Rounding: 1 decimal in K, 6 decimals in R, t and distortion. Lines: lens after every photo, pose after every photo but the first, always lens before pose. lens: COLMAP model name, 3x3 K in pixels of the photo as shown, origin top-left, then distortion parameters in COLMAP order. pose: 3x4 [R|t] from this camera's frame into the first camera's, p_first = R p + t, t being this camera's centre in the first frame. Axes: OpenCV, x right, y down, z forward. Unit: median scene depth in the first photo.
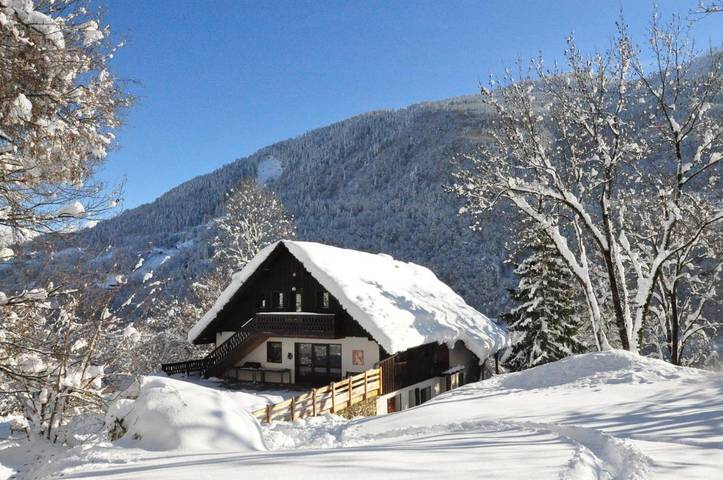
lens RADIAL K [[584.7, 0, 361.5], [0, 584.7, 240.0], [0, 0, 1]] dist [-0.137937, 0.150814]
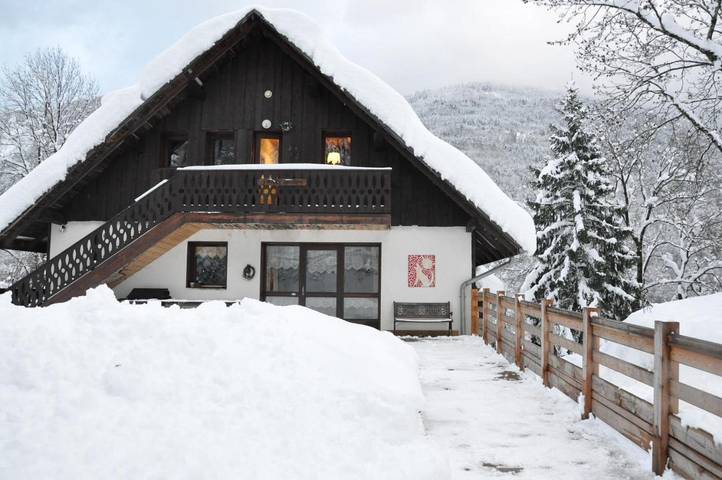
lens RADIAL K [[583.9, 0, 361.0], [0, 583.9, 240.0], [0, 0, 1]] dist [-0.137937, 0.150814]
pose [[0.918299, 0.060850, 0.391182, -0.214998], [-0.065375, 0.997859, -0.001754, 0.166625], [-0.390451, -0.023963, 0.920312, 0.542905]]
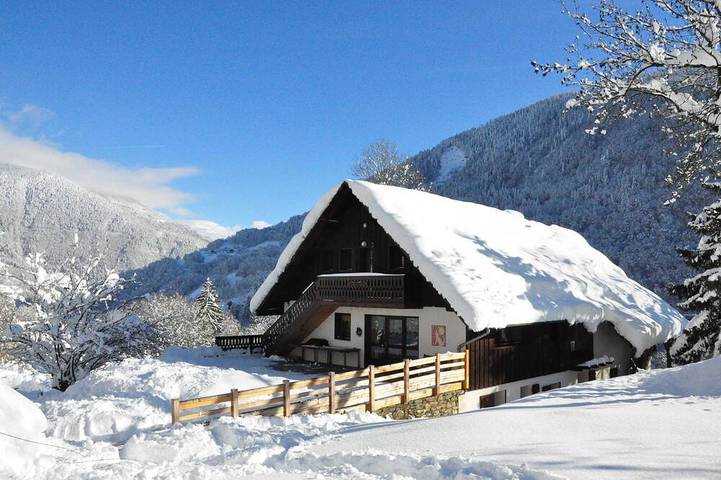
lens RADIAL K [[583.1, 0, 360.5], [0, 583.1, 240.0], [0, 0, 1]] dist [-0.137937, 0.150814]
pose [[0.949130, -0.008387, -0.314772, 0.118148], [0.012641, 0.999854, 0.011478, 0.068175], [0.314630, -0.014873, 0.949098, 0.267783]]
